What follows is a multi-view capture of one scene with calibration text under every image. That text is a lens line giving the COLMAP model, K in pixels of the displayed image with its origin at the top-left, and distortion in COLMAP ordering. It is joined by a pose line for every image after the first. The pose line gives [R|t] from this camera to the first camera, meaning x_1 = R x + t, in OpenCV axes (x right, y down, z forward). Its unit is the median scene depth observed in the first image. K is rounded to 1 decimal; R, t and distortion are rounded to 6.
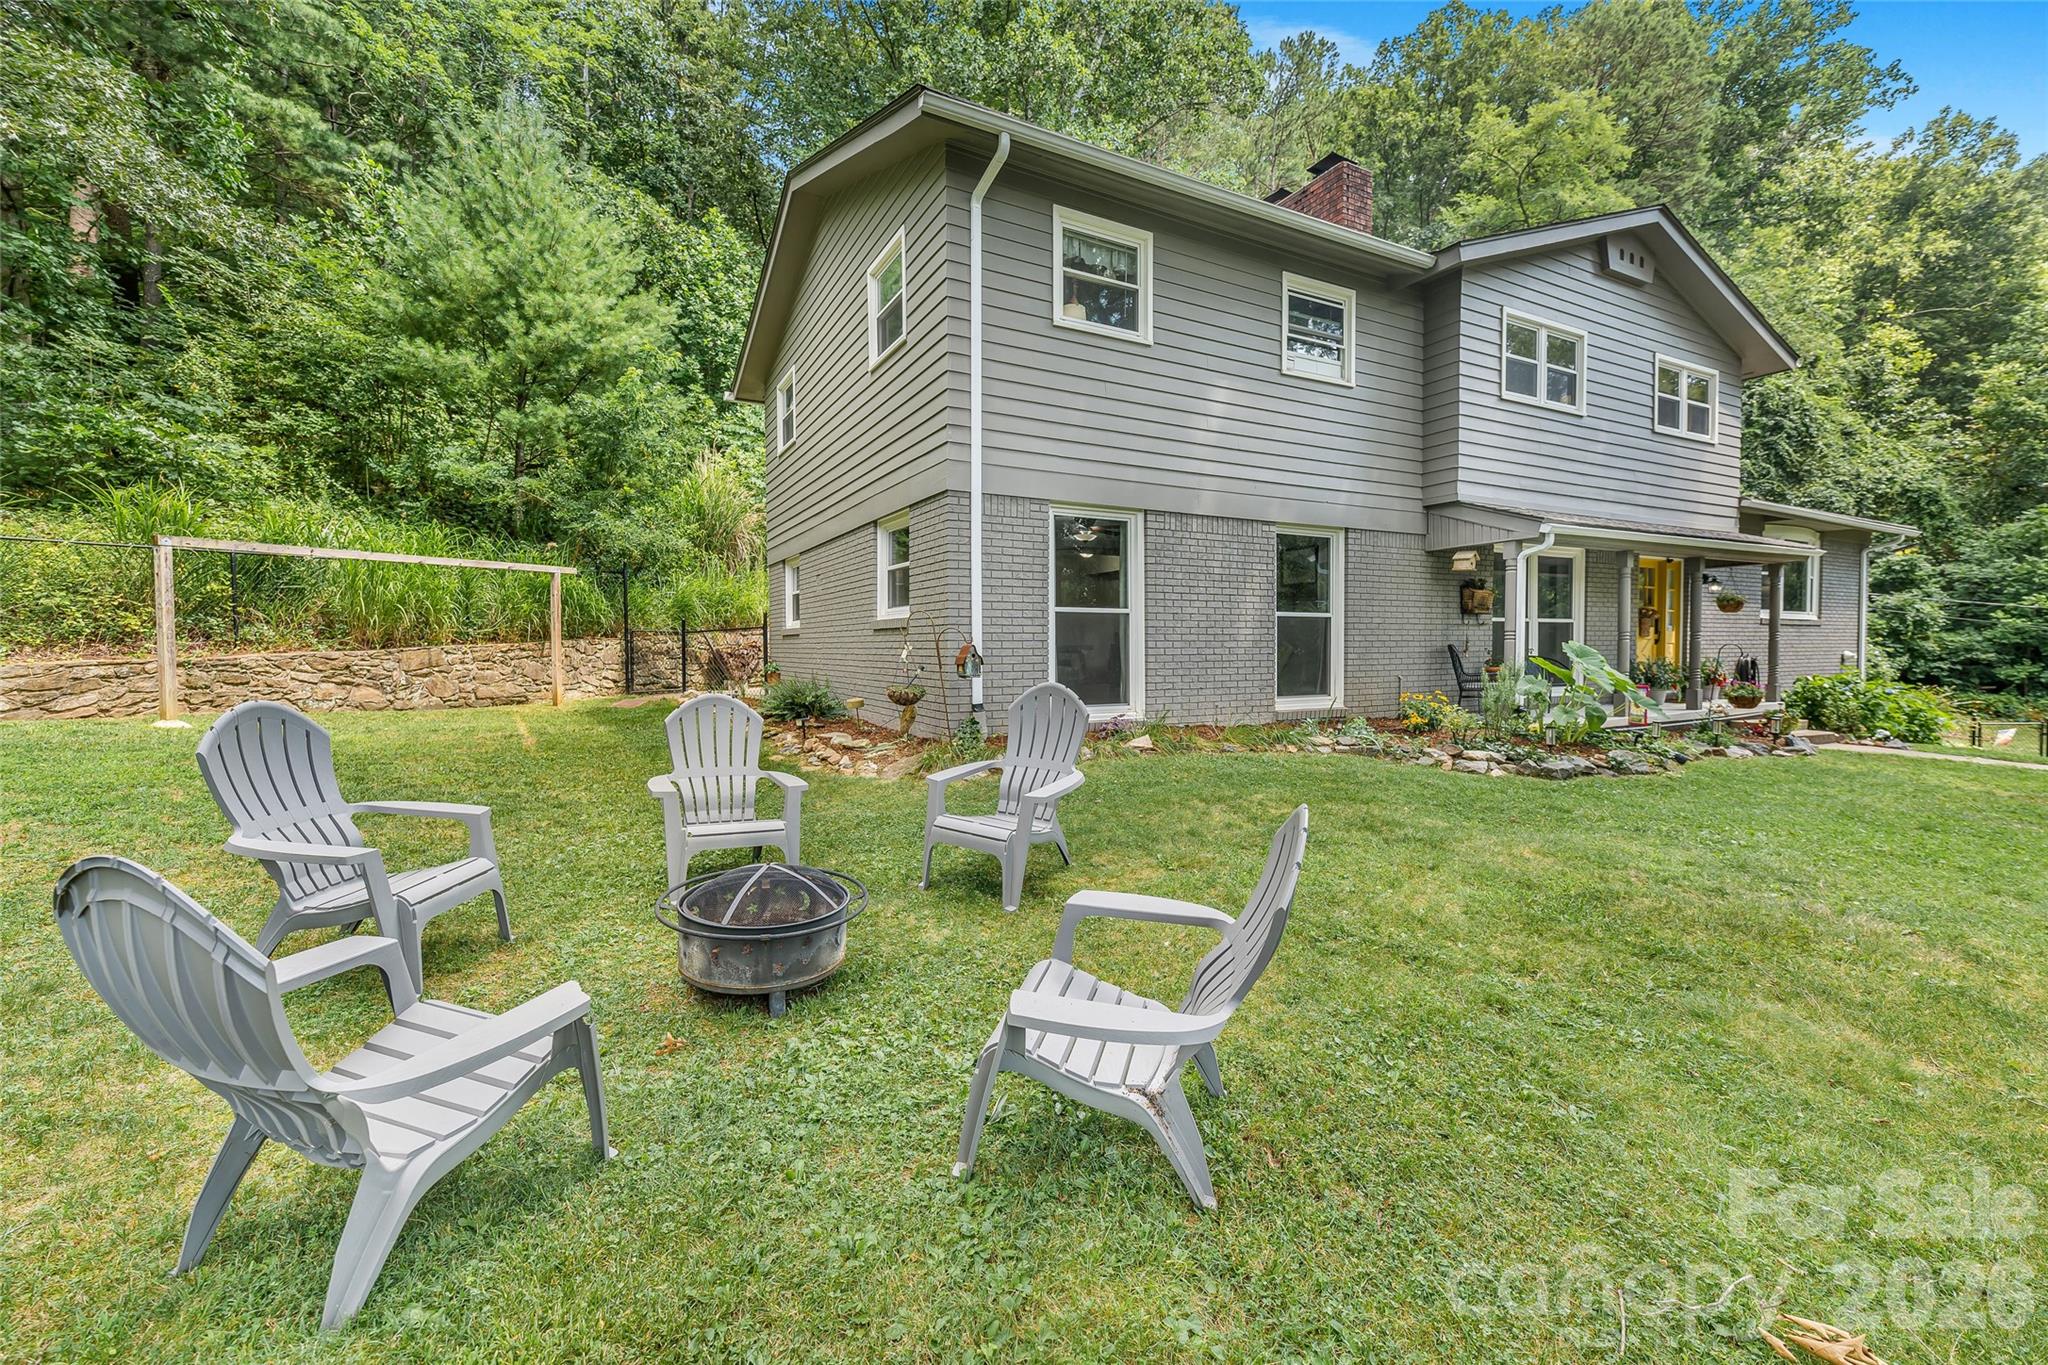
lens RADIAL K [[836.4, 0, 1017.9], [0, 836.4, 677.4], [0, 0, 1]] dist [0.004633, -0.000889]
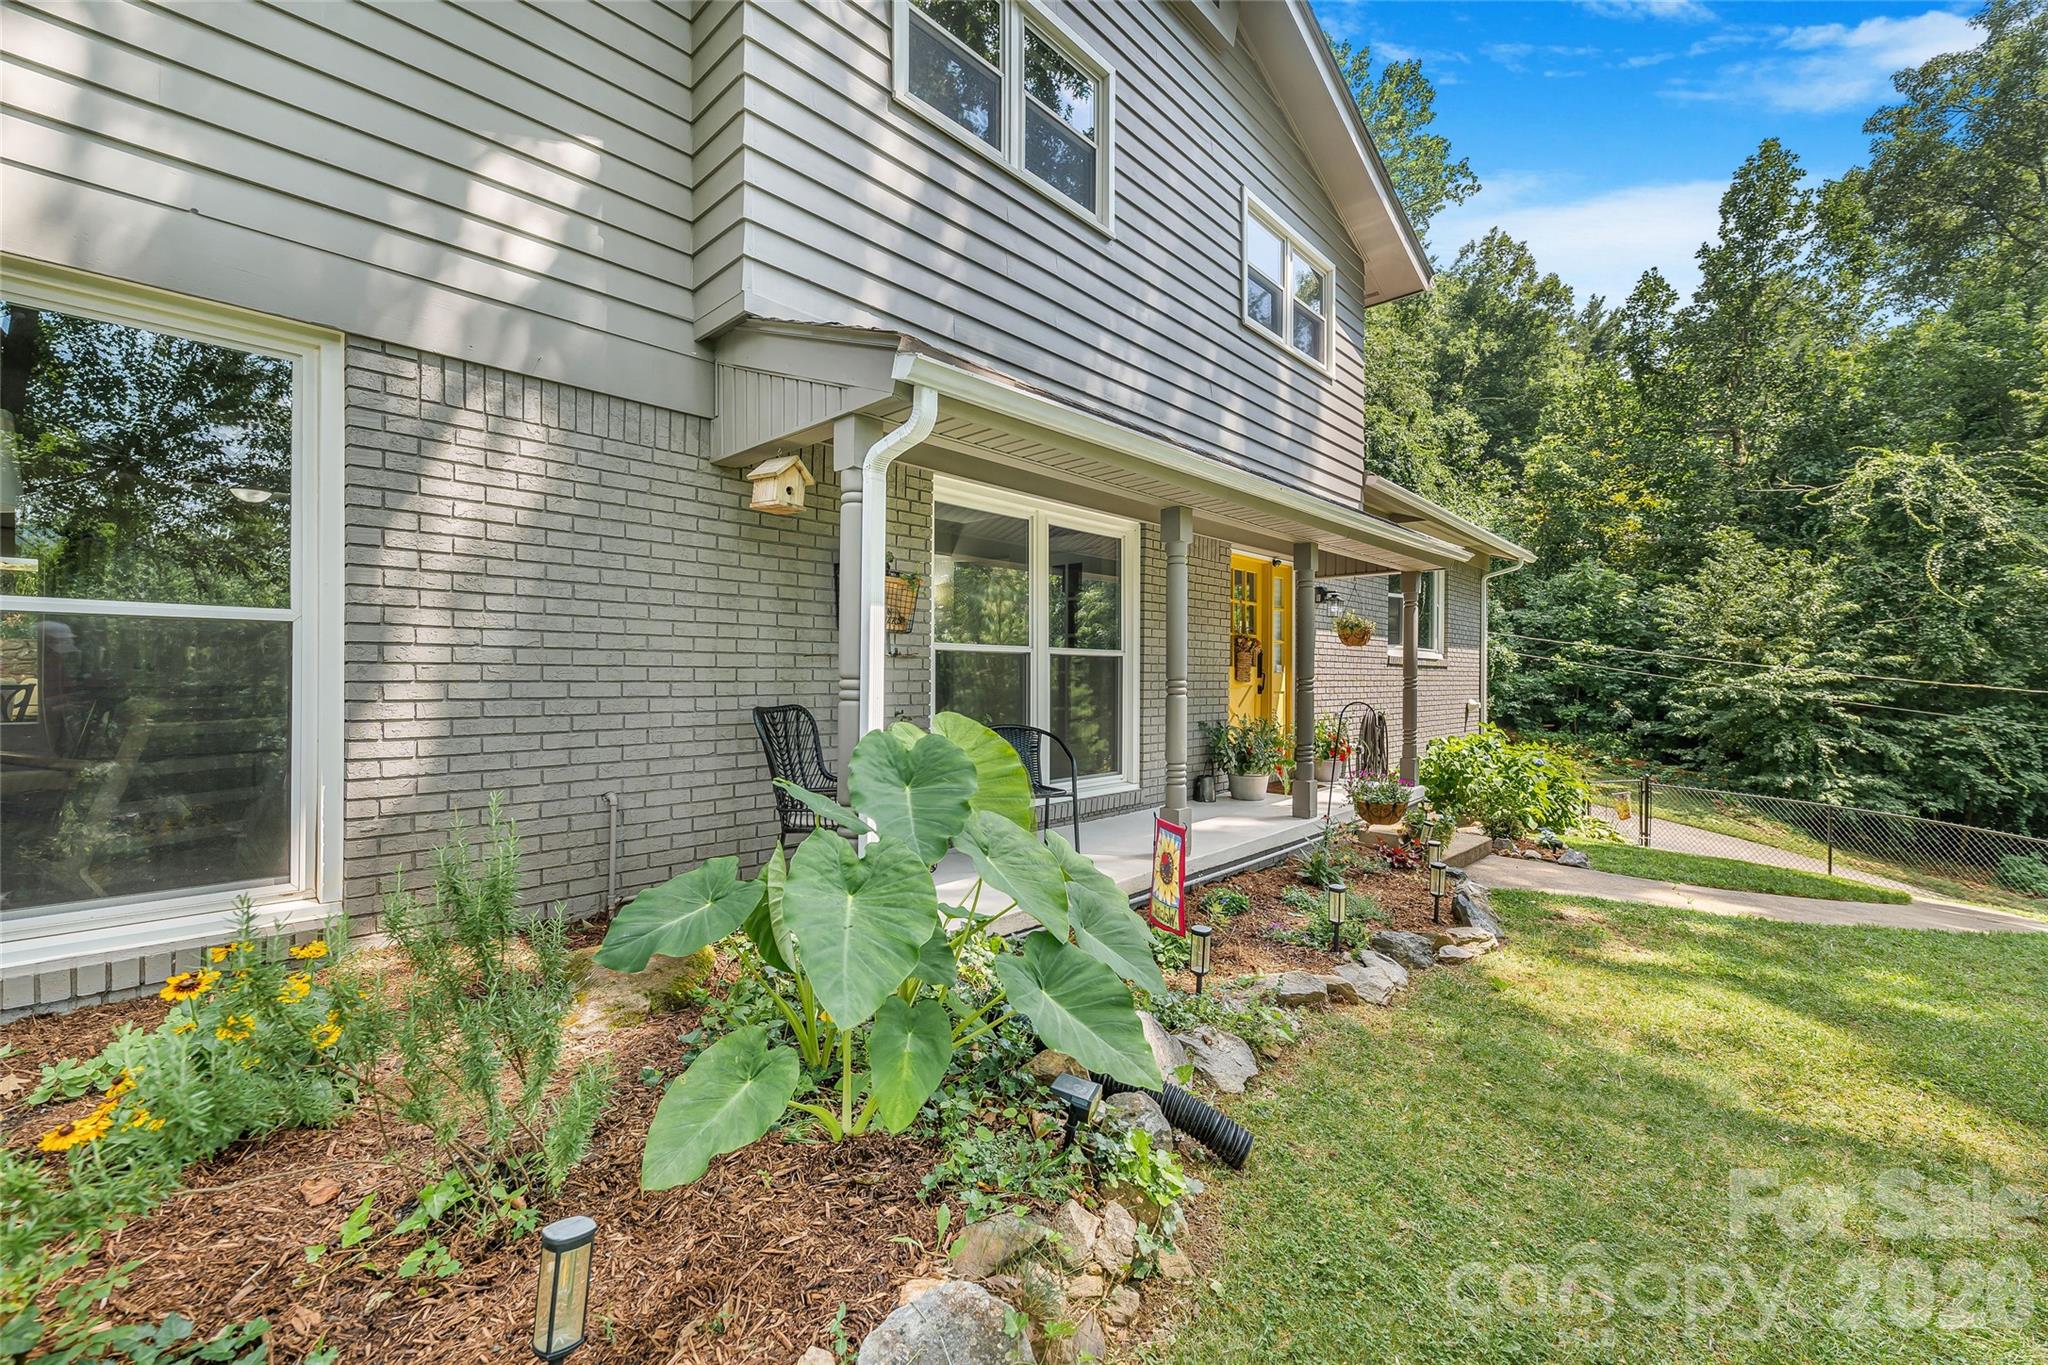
lens RADIAL K [[836.4, 0, 1025.7], [0, 836.4, 679.0], [0, 0, 1]] dist [0.004633, -0.000889]
pose [[0.944745, 0.010122, 0.327649, 0.177158], [0.000456, 0.999482, -0.032193, -0.013848], [-0.327805, 0.030564, 0.944251, 0.211093]]
